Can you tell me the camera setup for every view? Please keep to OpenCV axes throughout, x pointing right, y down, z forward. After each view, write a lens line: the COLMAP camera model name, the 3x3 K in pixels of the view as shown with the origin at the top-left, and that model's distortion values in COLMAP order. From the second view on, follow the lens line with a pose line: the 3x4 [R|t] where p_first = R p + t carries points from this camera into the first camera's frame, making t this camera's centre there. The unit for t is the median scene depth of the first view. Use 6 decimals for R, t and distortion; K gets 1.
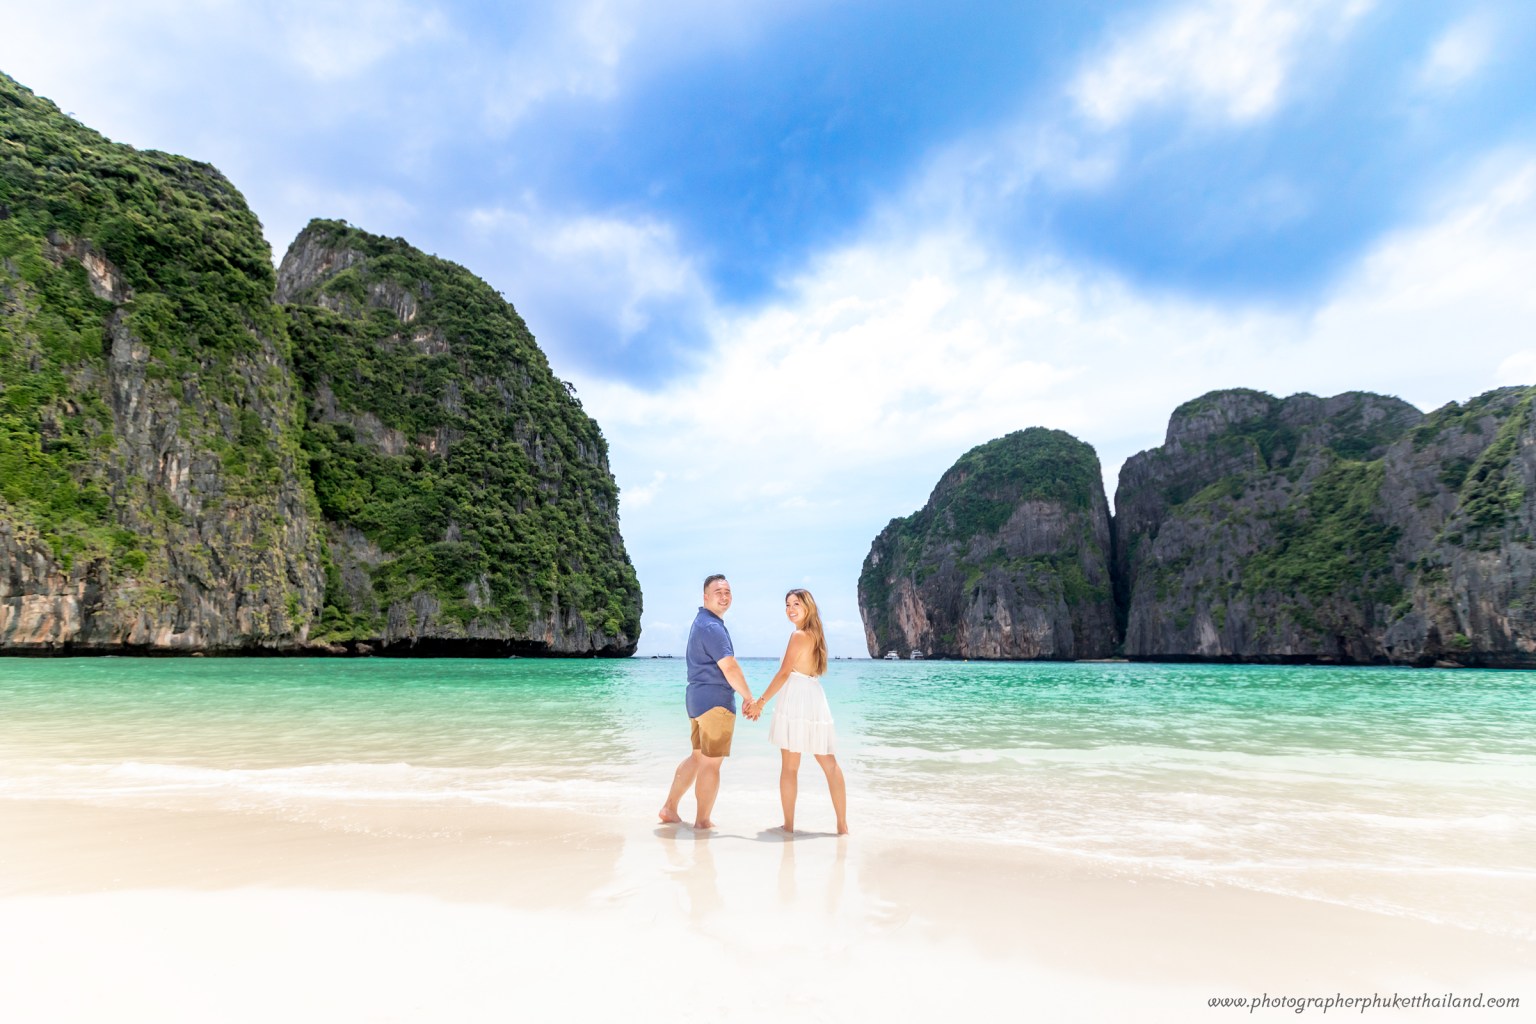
lens RADIAL K [[717.0, 0, 754.6], [0, 717.0, 521.9], [0, 0, 1]] dist [0.001866, -0.000180]
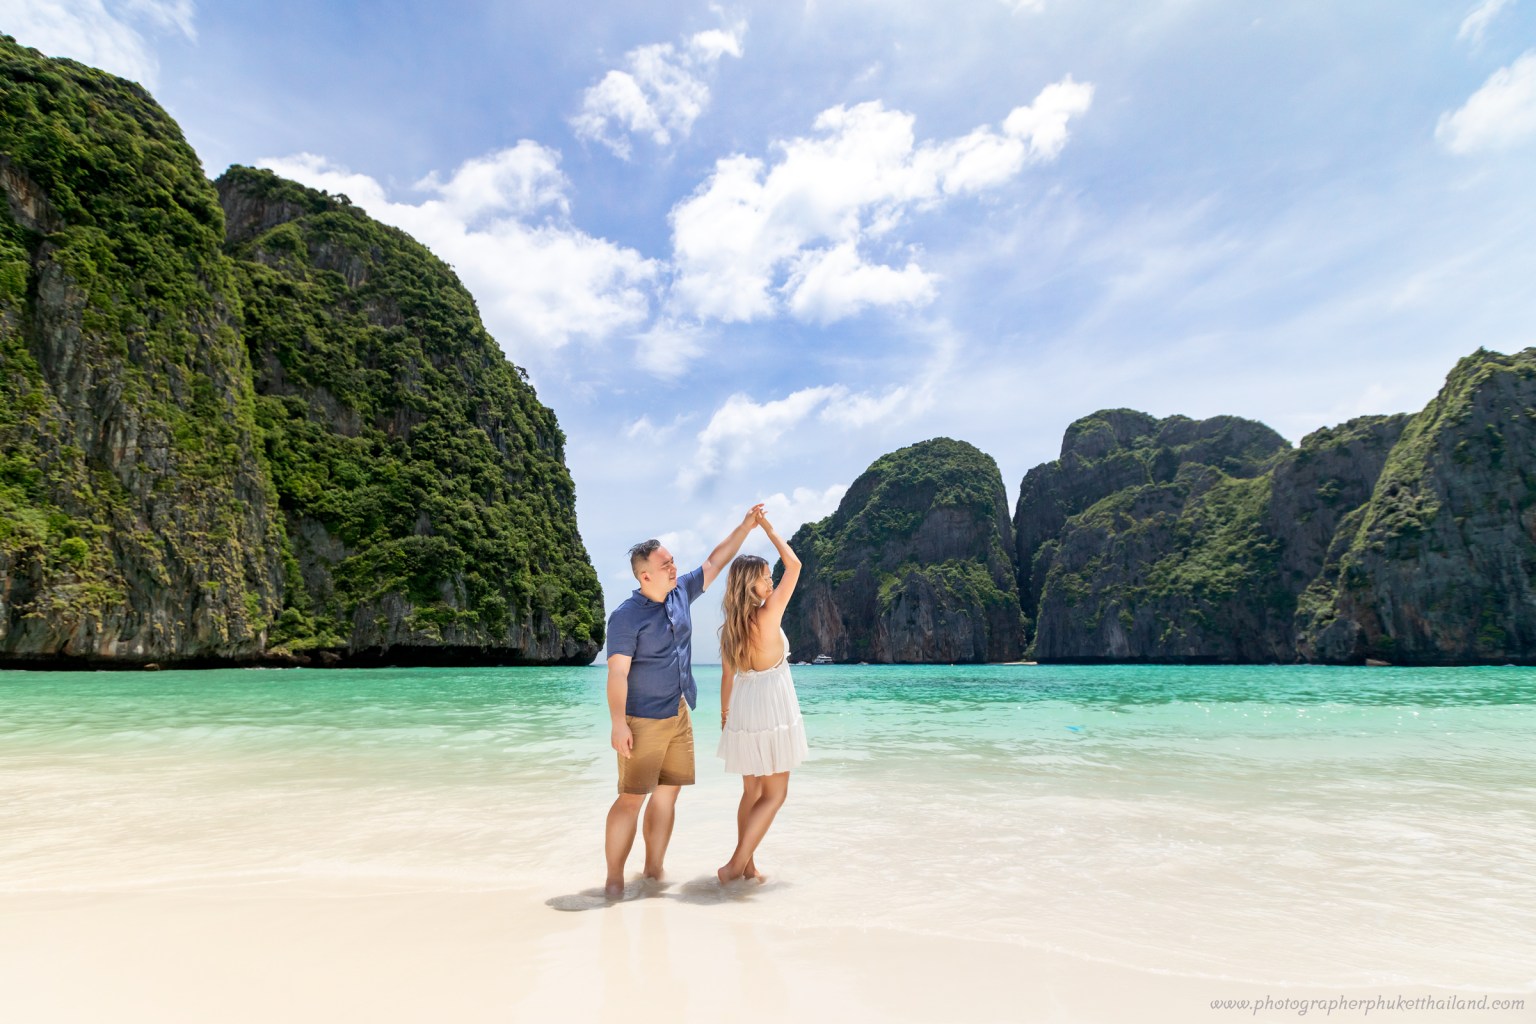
lens RADIAL K [[719.7, 0, 730.8], [0, 719.7, 518.8], [0, 0, 1]] dist [0.000864, -0.000482]
pose [[0.988101, 0.019692, 0.152538, -0.176469], [-0.017823, 0.999748, -0.013613, 0.010956], [-0.152768, 0.010733, 0.988204, 0.058913]]
